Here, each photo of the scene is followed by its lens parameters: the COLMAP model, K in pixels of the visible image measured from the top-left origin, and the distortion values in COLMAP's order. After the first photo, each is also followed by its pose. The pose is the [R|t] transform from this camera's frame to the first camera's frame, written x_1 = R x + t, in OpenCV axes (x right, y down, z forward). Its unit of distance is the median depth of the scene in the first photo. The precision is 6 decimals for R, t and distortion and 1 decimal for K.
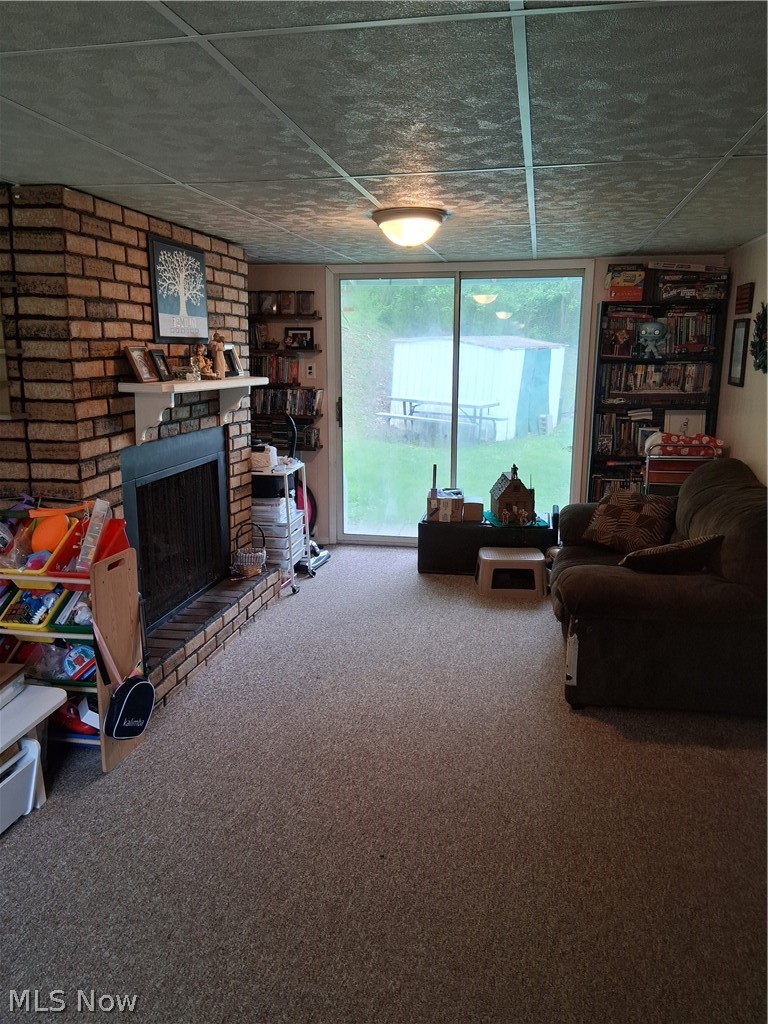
lens RADIAL K [[782.7, 0, 384.0], [0, 782.7, 512.0], [0, 0, 1]] dist [0.124283, -0.222442]
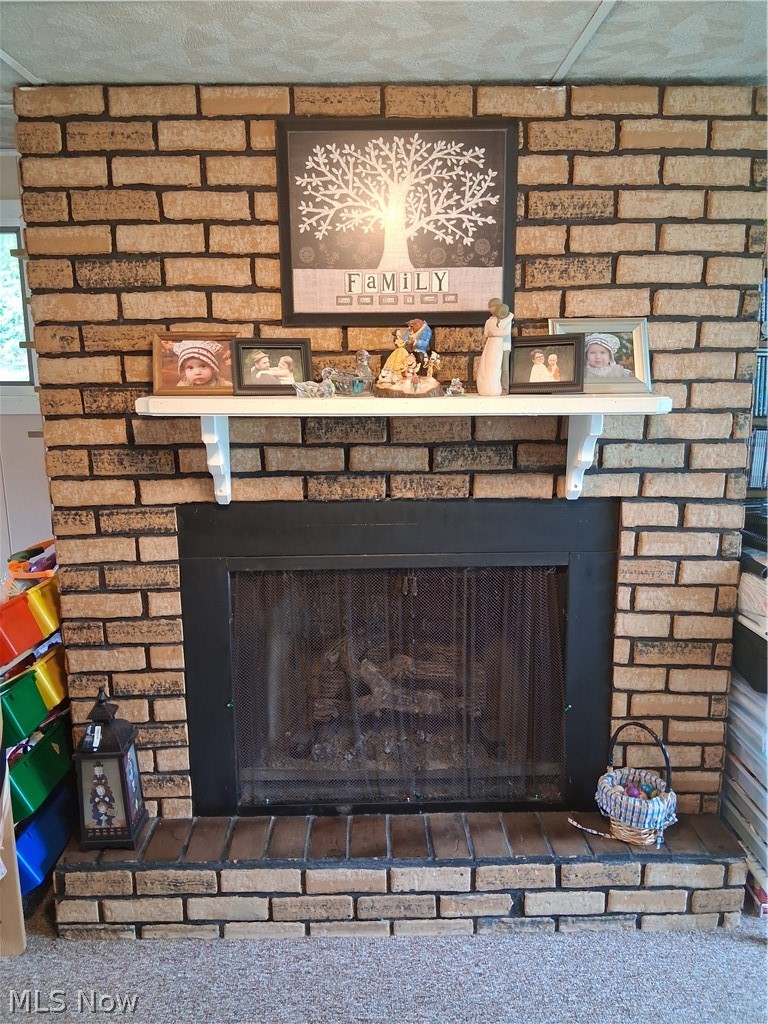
lens RADIAL K [[782.7, 0, 384.0], [0, 782.7, 512.0], [0, 0, 1]] dist [0.124283, -0.222442]
pose [[0.208736, 0.170024, -0.963079, 0.283966], [-0.190508, 0.972976, 0.130481, -0.181121], [0.959237, 0.156238, 0.235486, 1.005110]]
